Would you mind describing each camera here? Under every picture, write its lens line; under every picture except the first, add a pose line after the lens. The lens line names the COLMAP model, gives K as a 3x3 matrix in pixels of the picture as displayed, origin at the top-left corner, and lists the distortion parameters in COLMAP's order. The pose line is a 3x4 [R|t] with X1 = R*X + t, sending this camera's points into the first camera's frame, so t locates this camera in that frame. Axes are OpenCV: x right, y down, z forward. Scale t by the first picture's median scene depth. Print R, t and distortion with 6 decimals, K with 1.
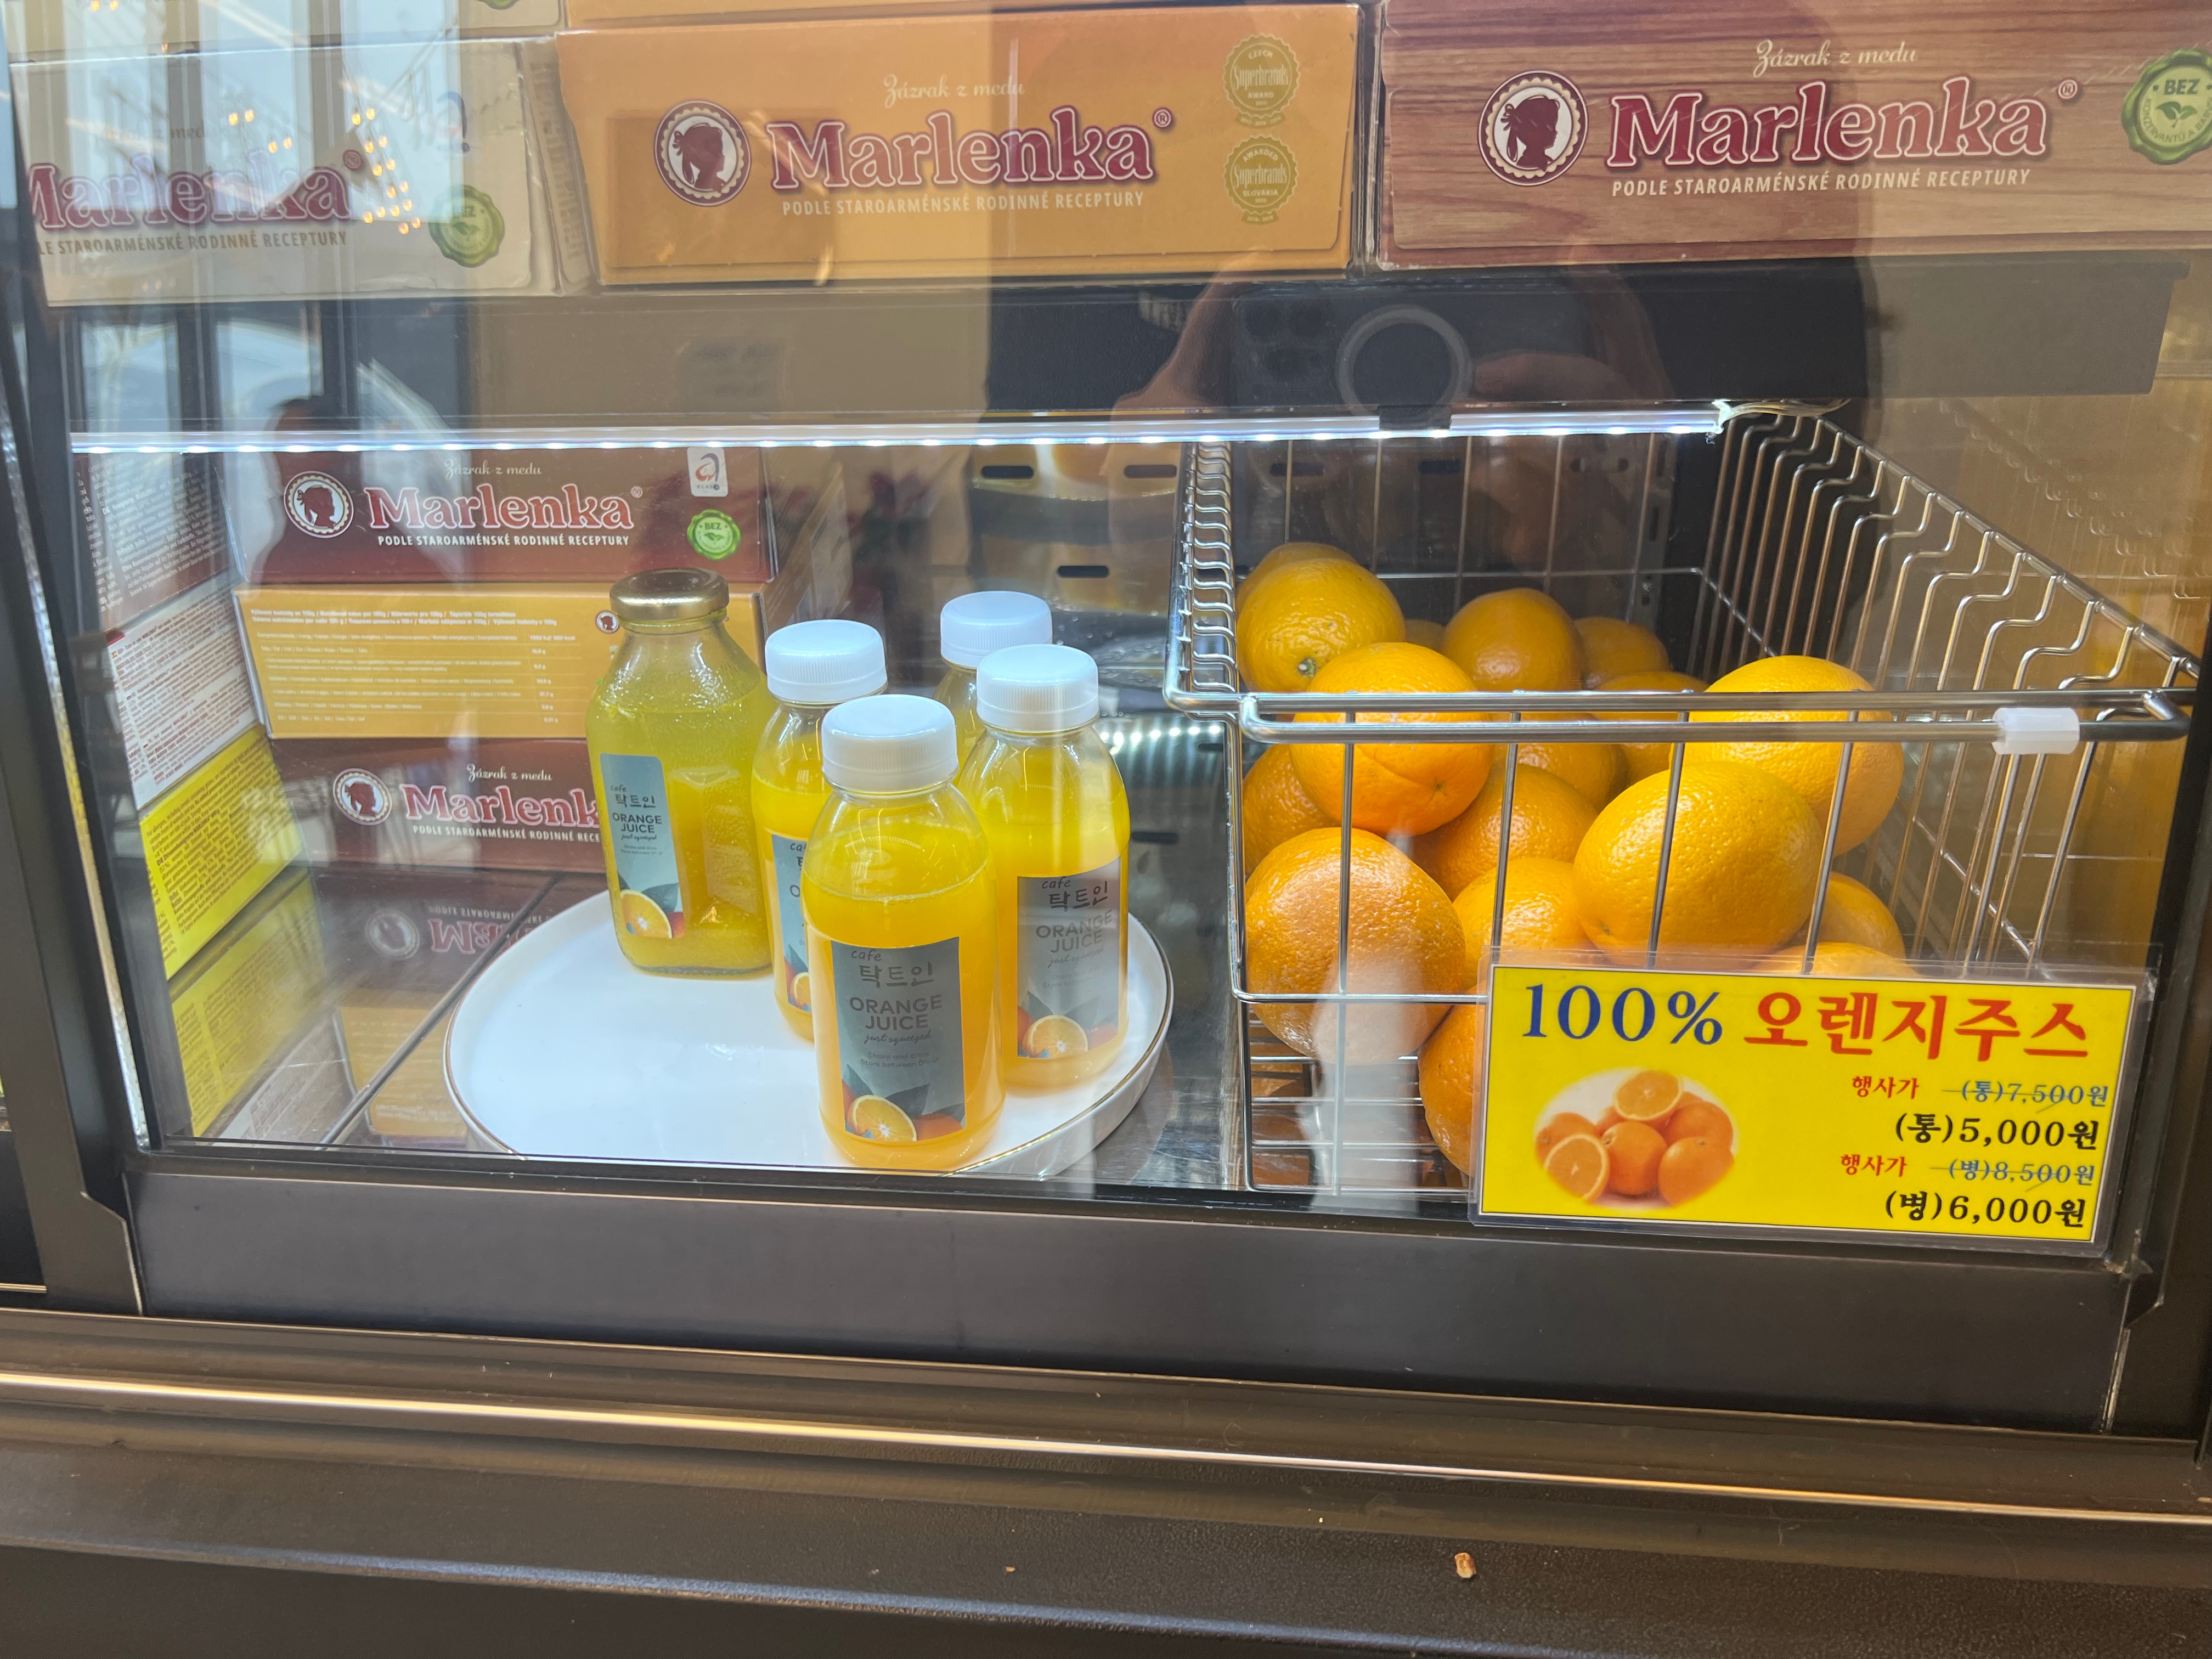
lens RADIAL K [[1665.5, 0, 1110.5], [0, 1665.5, 827.3], [0, 0, 1]] dist [0.016318, -0.013218]
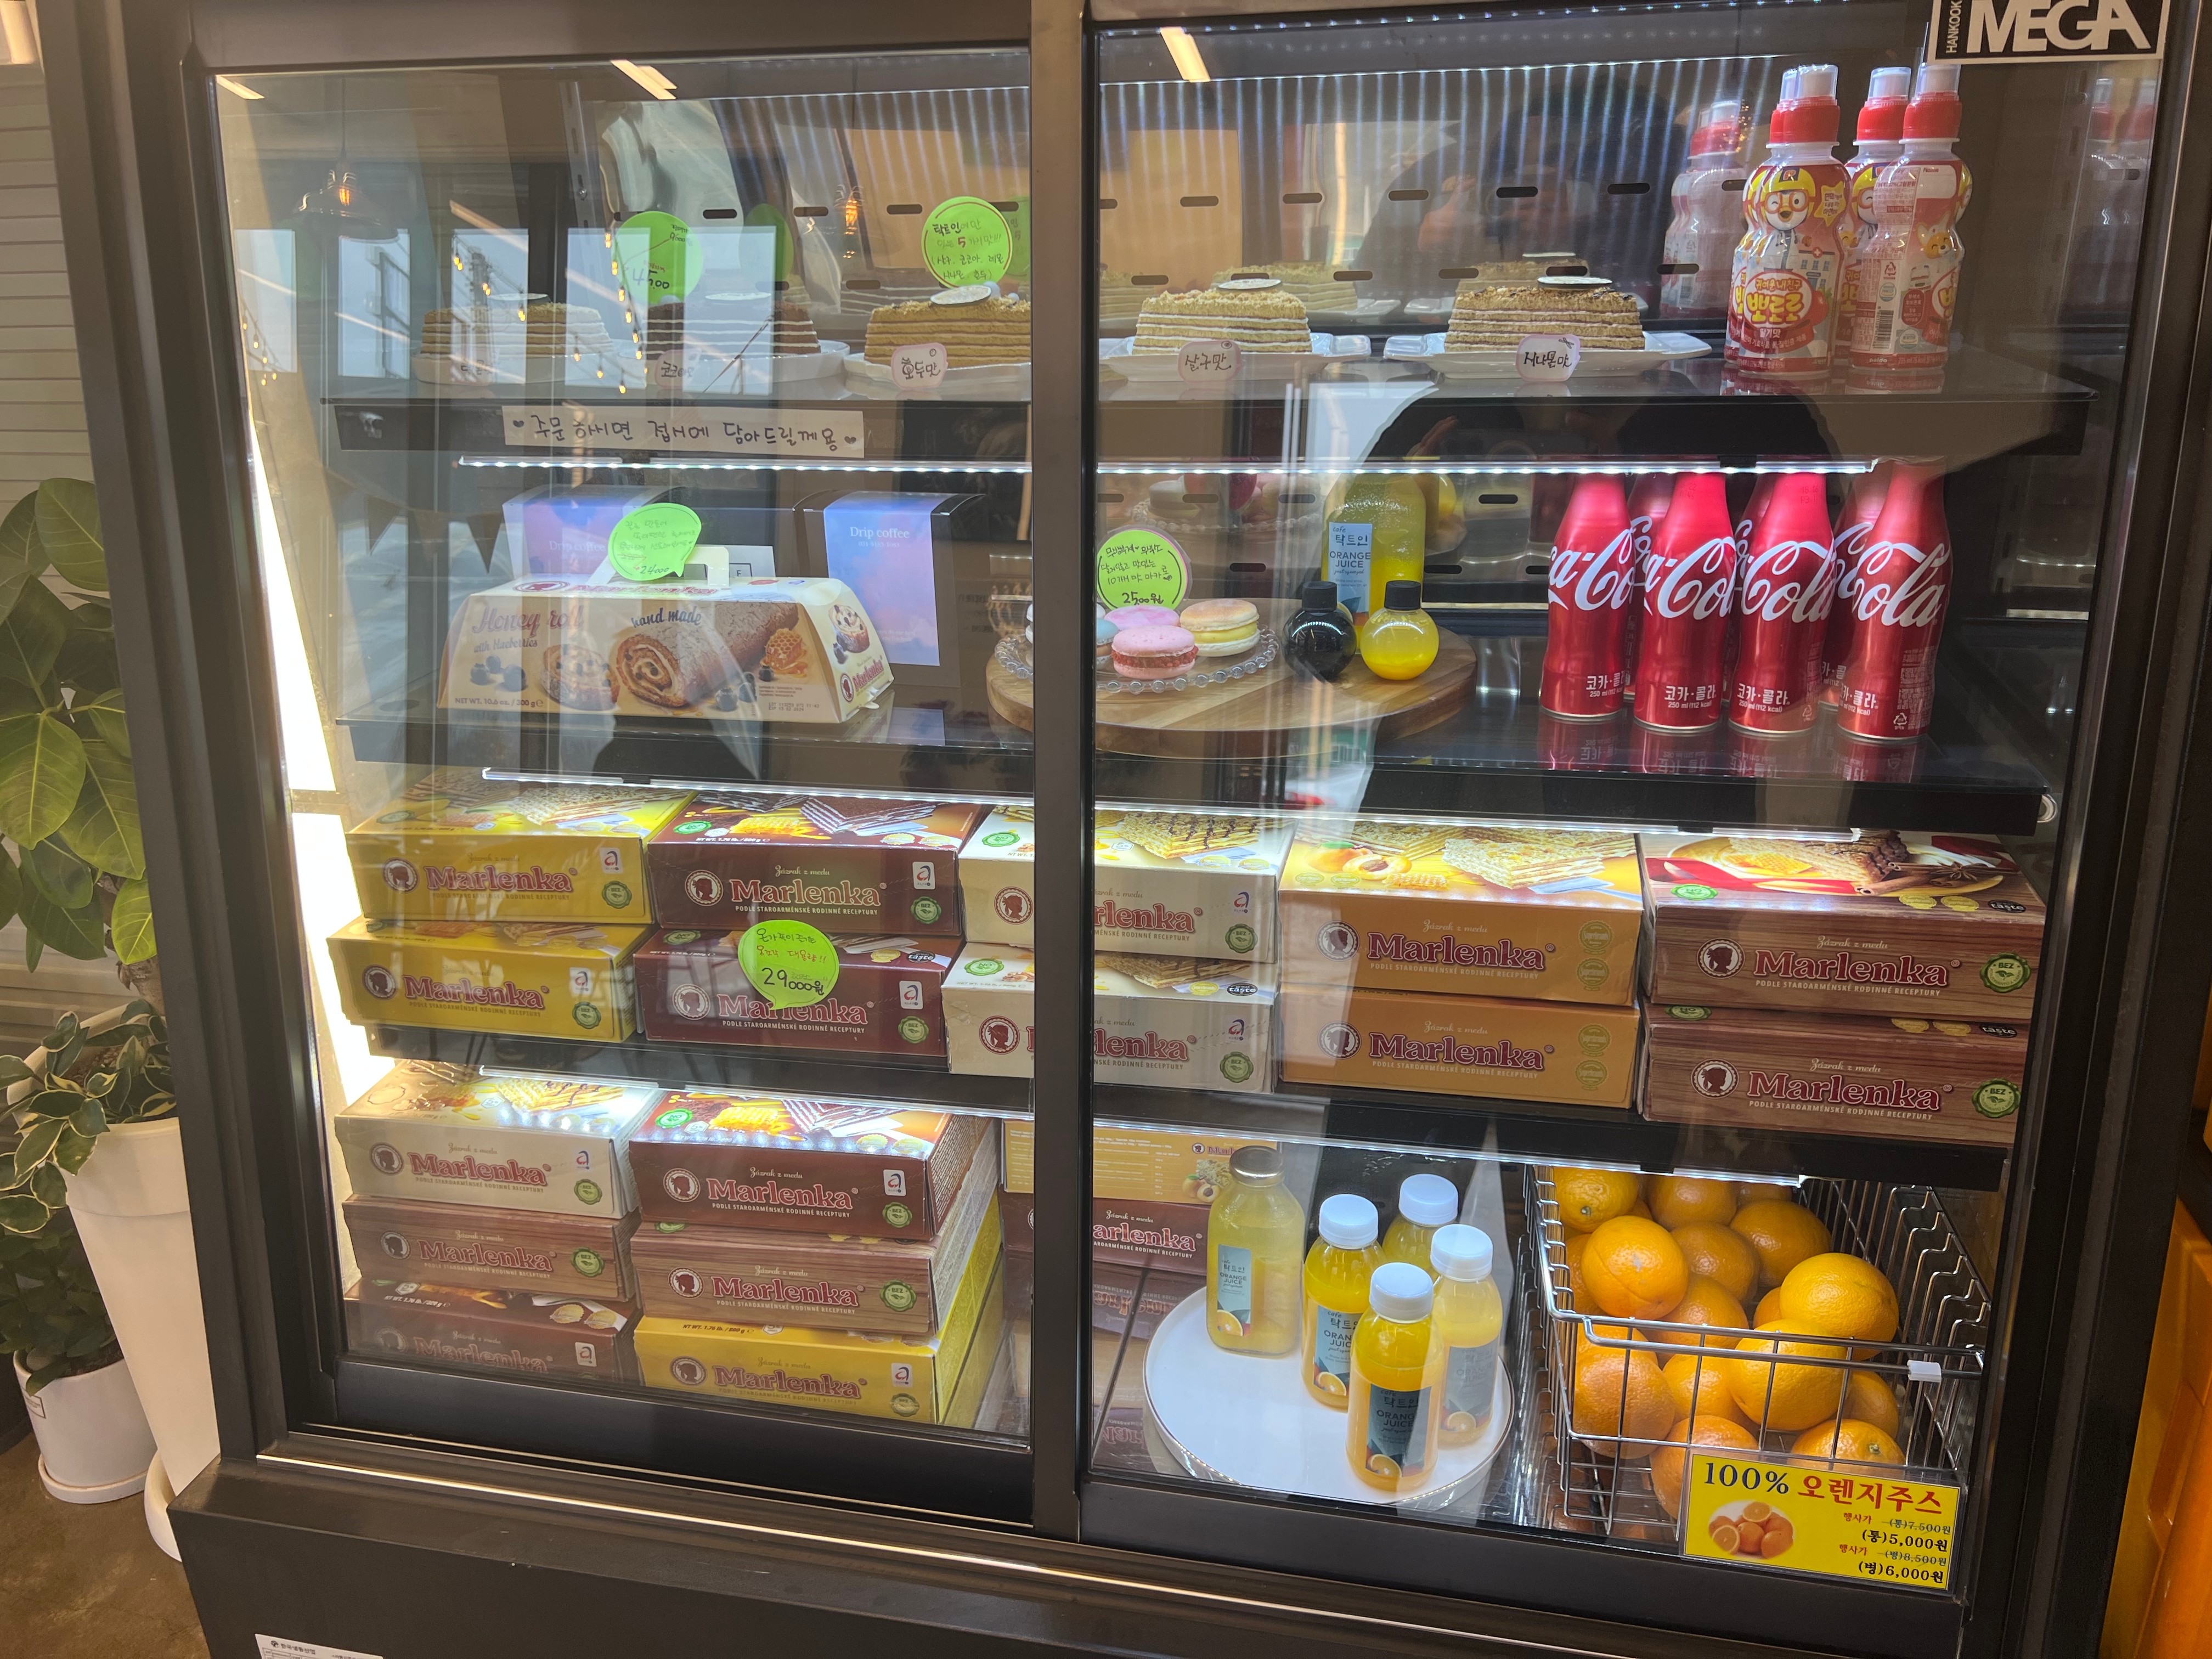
lens RADIAL K [[1665.5, 0, 1097.7], [0, 1665.5, 831.4], [0, 0, 1]] dist [0.016318, -0.013218]
pose [[0.994664, 0.036316, -0.096565, -0.431374], [-0.042298, 0.997263, -0.060643, -0.637559], [0.094098, 0.064404, 0.993478, -1.564381]]
